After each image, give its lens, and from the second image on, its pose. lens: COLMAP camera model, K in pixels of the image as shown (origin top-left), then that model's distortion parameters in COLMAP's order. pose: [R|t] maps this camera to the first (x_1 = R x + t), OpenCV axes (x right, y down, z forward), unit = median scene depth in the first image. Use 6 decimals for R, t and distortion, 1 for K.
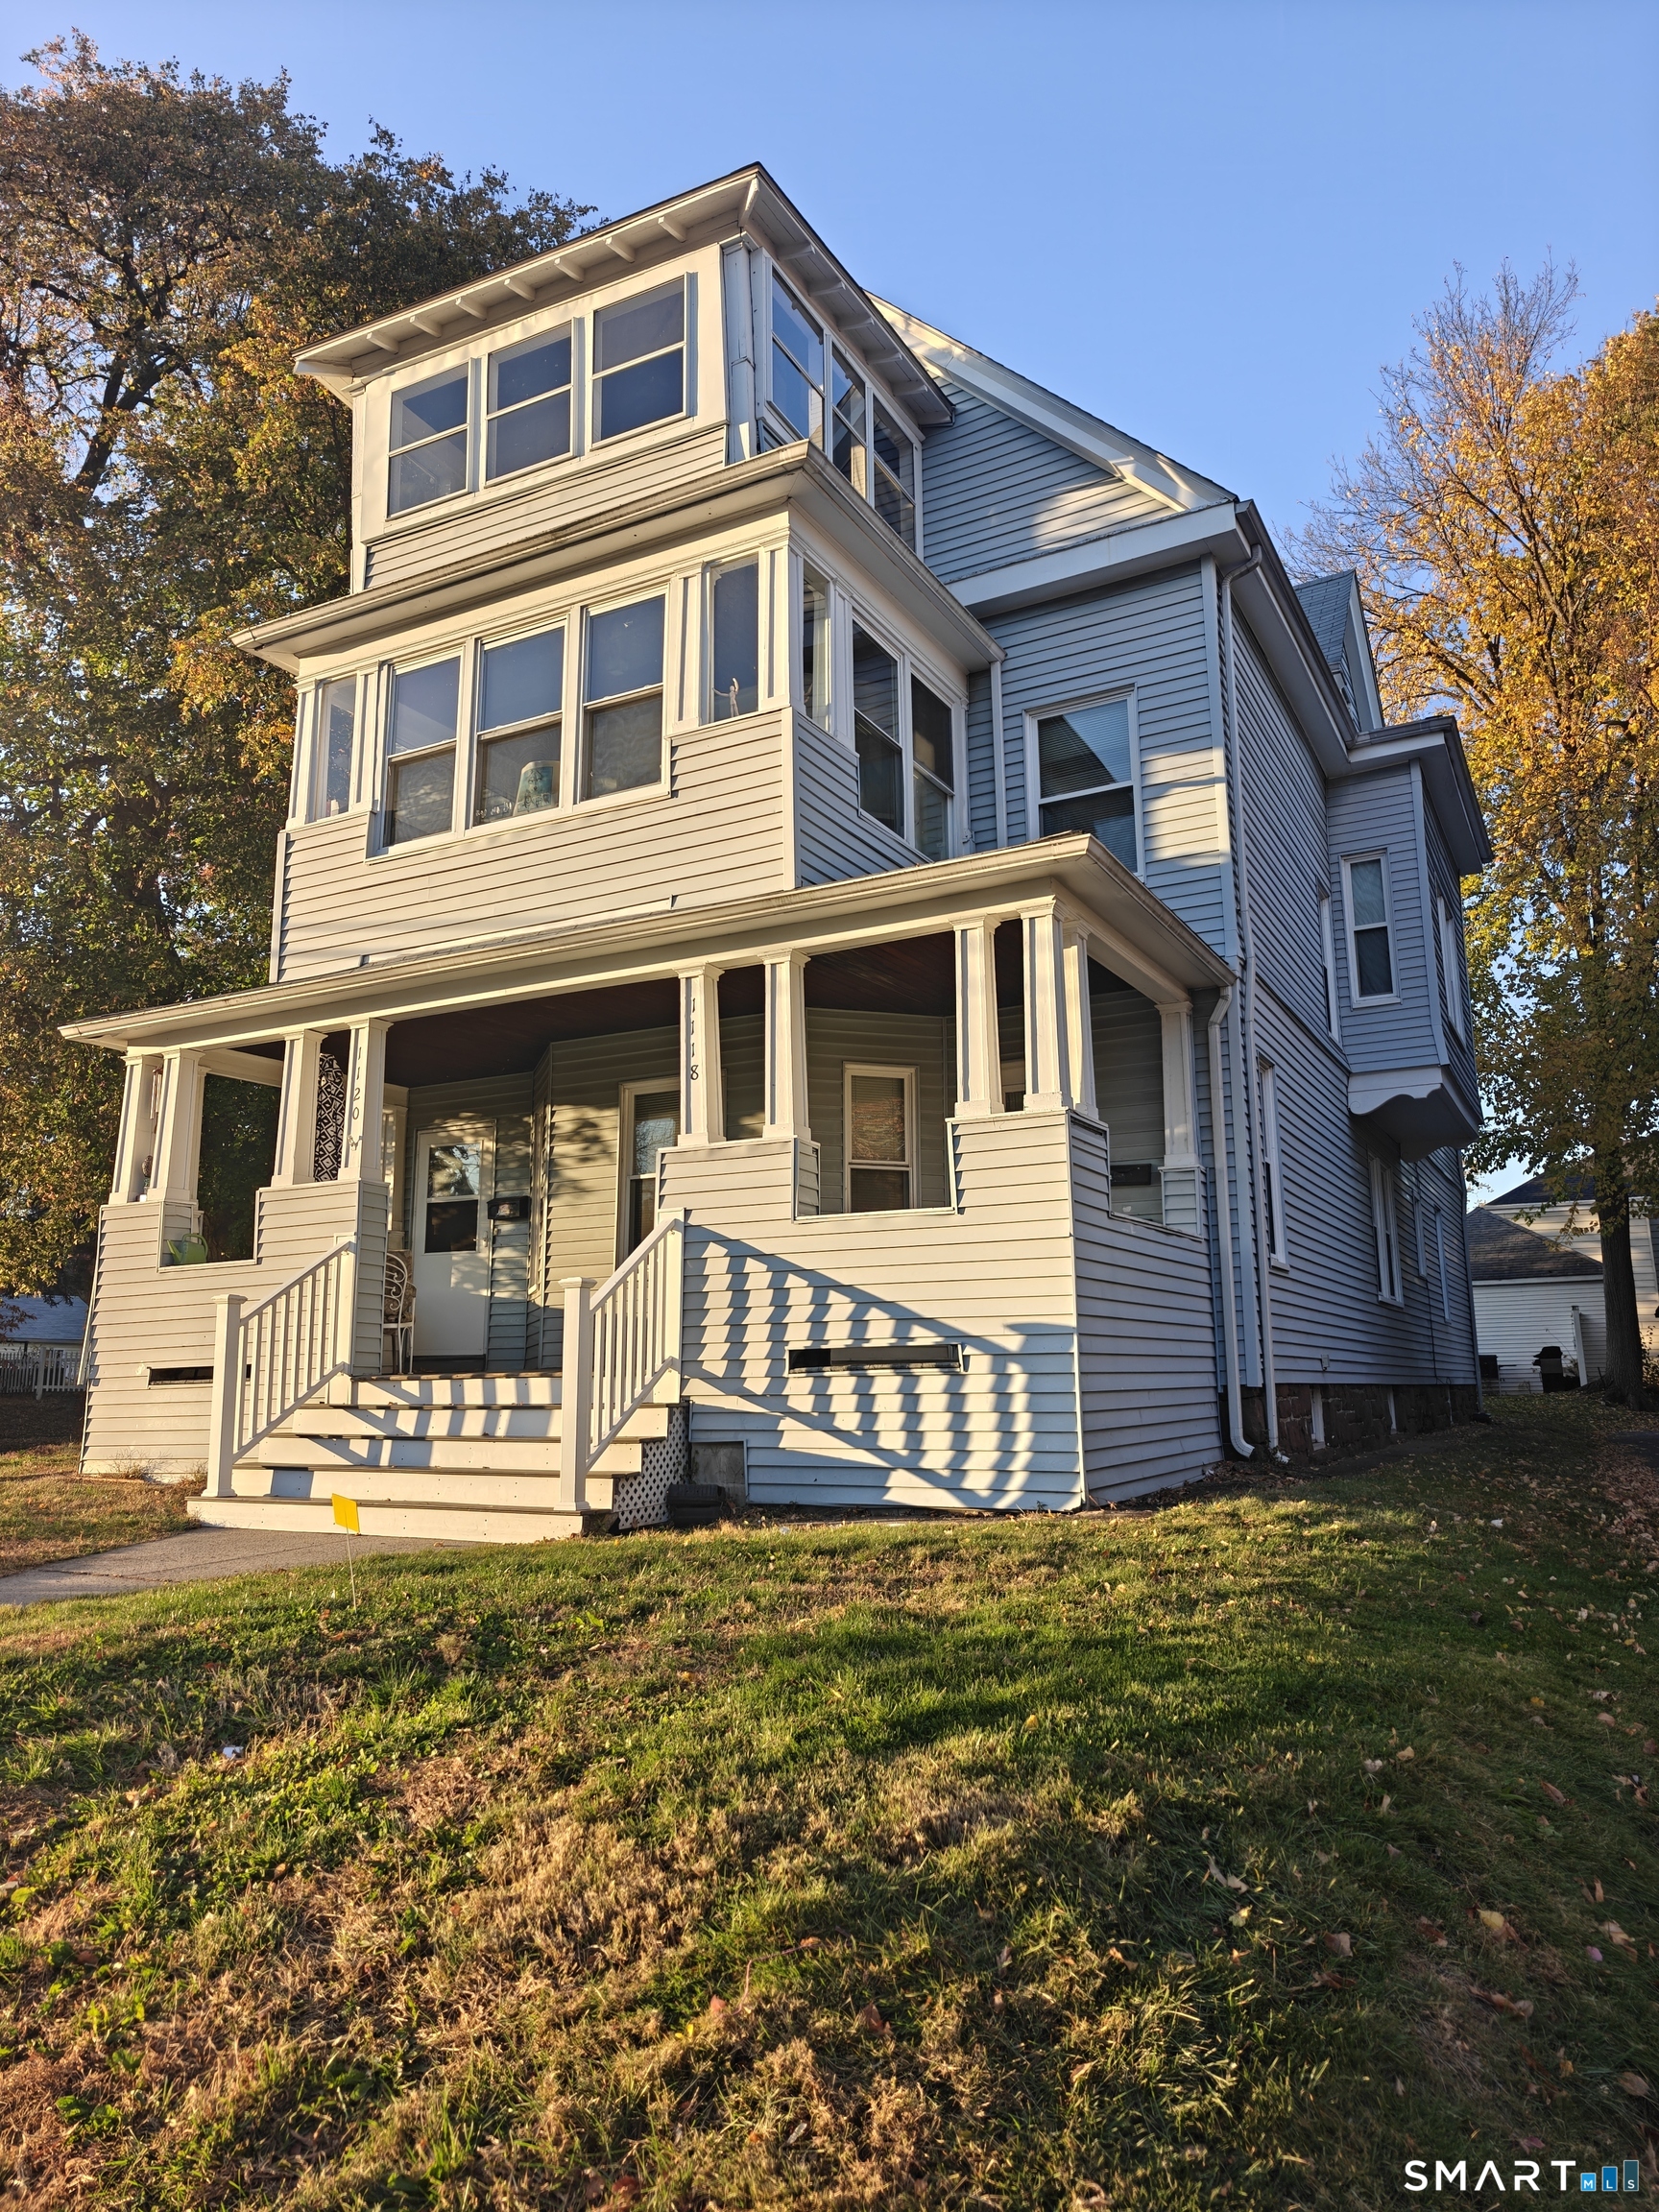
lens RADIAL K [[1497.5, 0, 833.3], [0, 1497.5, 1100.8], [0, 0, 1]] dist [0.027920, 0.001164]
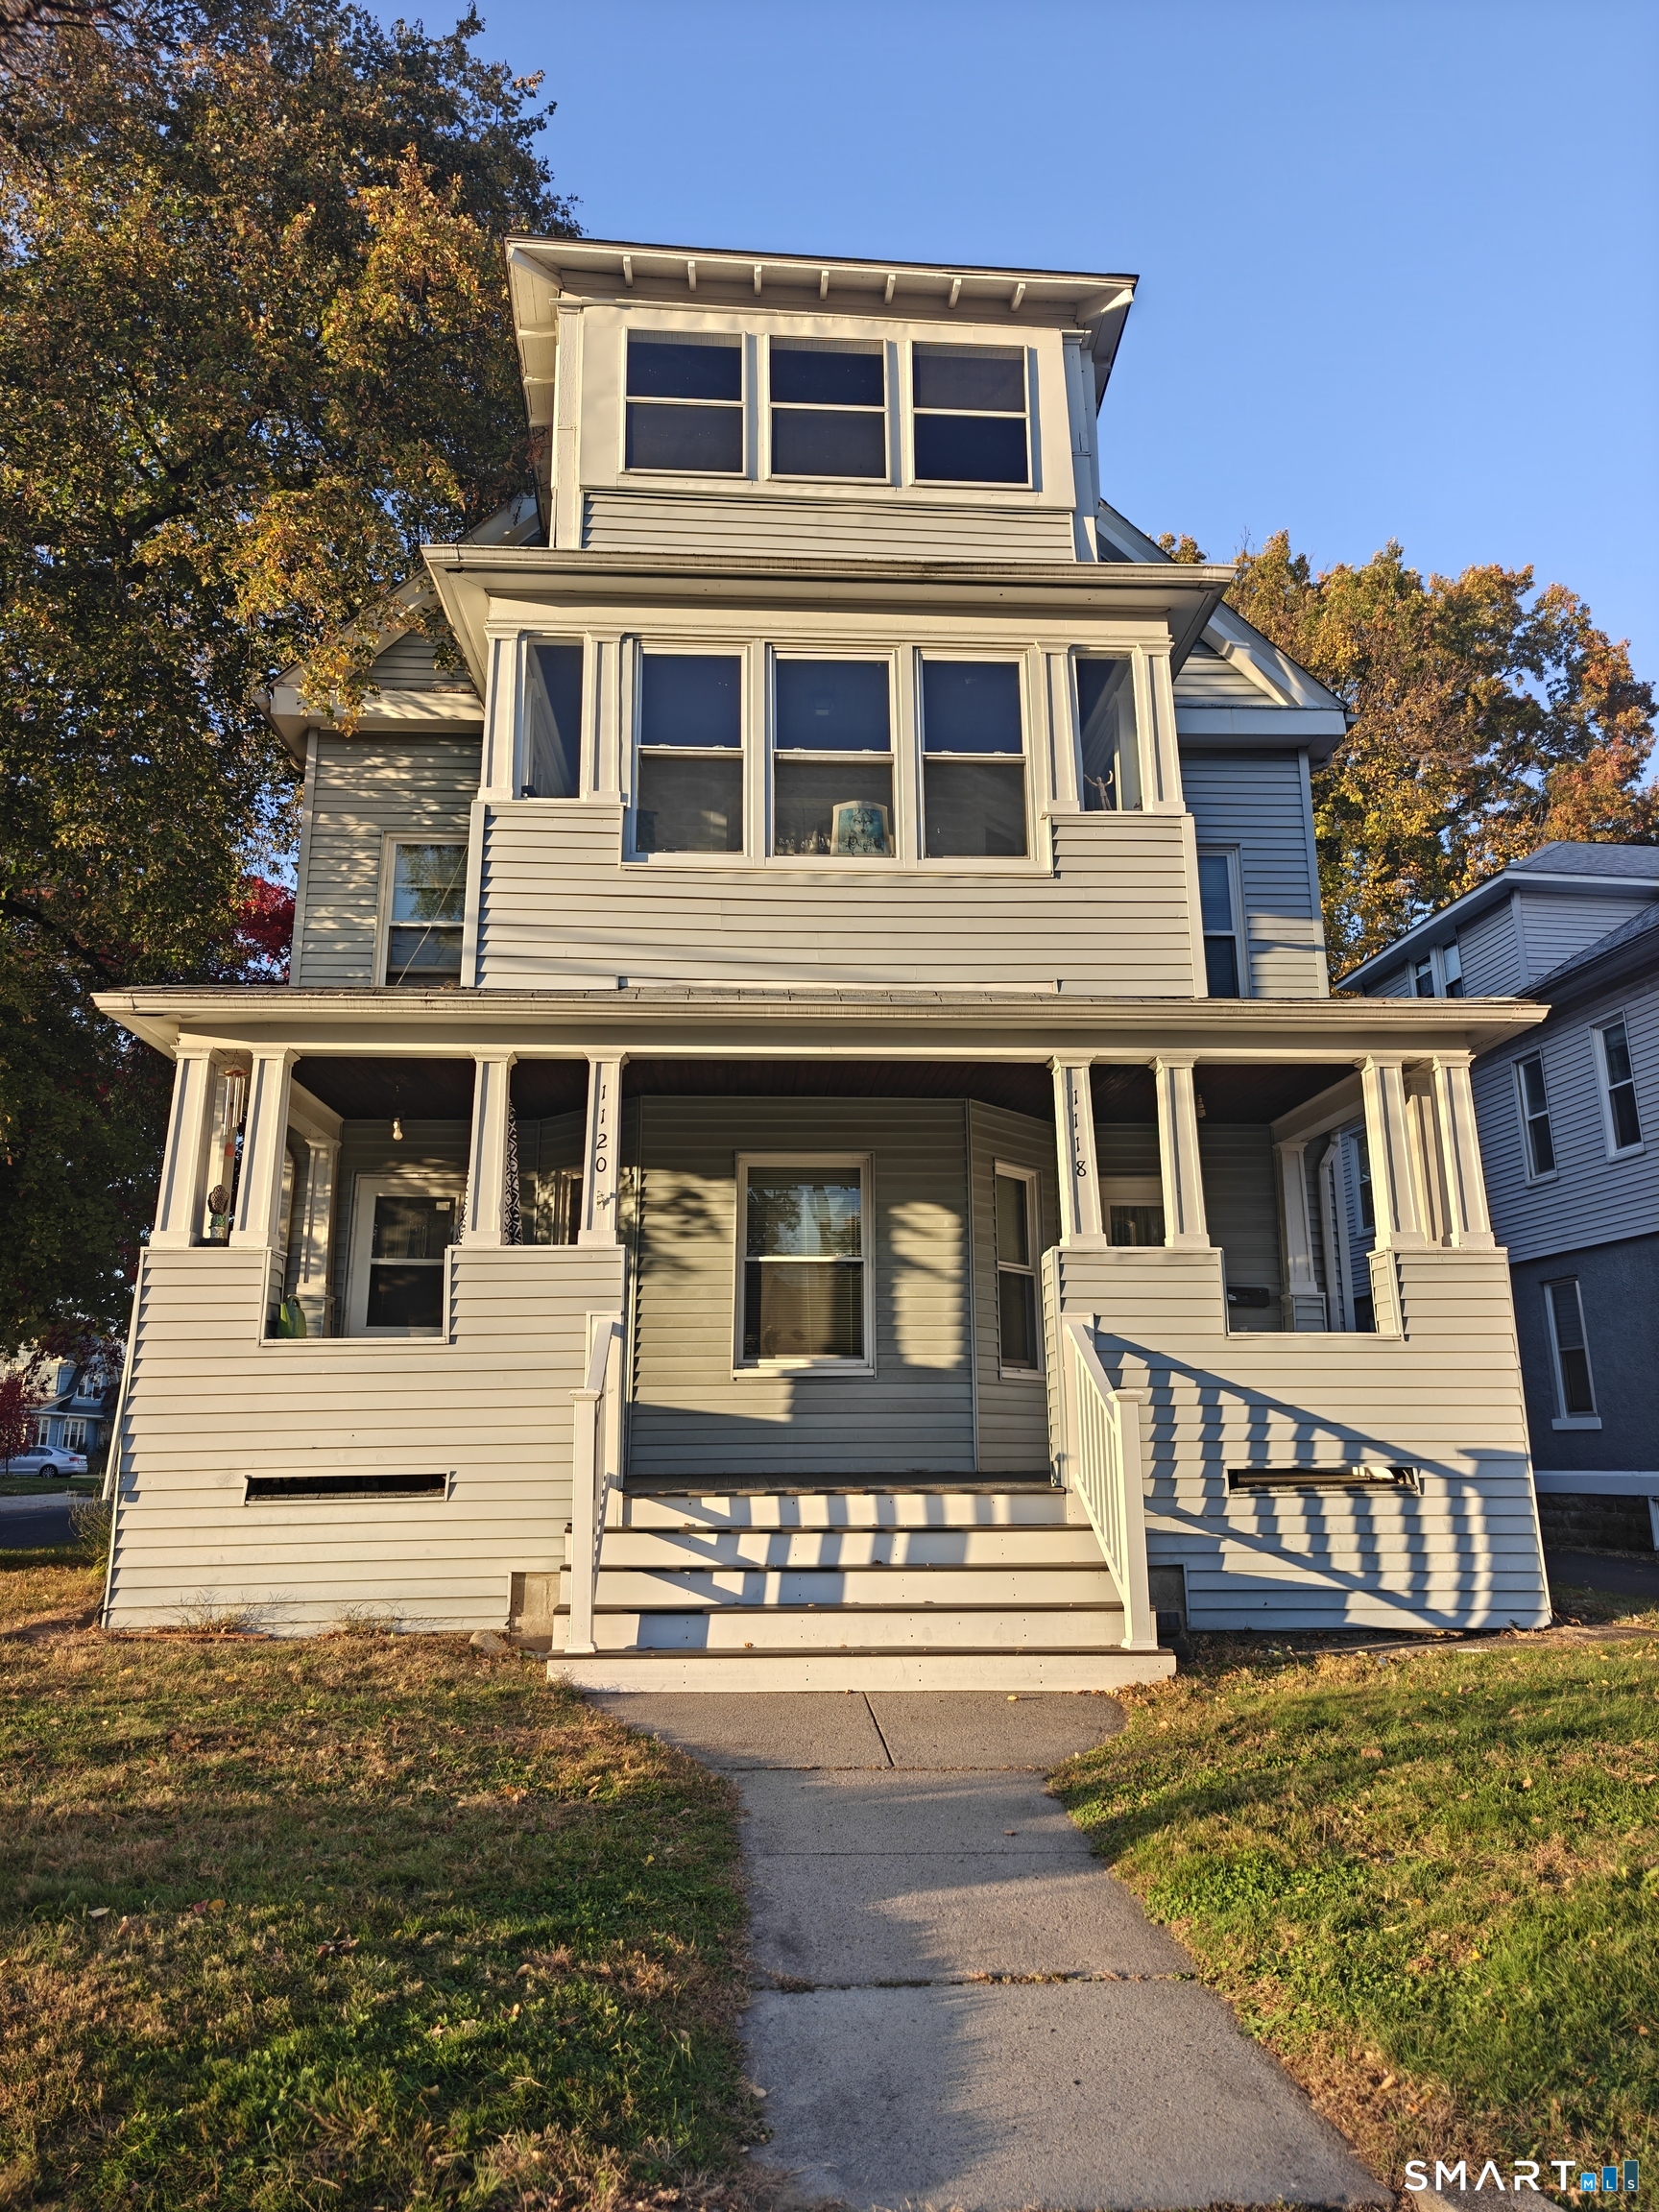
lens RADIAL K [[1497.5, 0, 829.1], [0, 1497.5, 1101.8], [0, 0, 1]] dist [0.027920, 0.001164]
pose [[0.856670, 0.126534, 0.500105, -0.686842], [-0.101155, 0.991834, -0.077672, 0.027658], [-0.505850, 0.015951, 0.862474, 0.251026]]
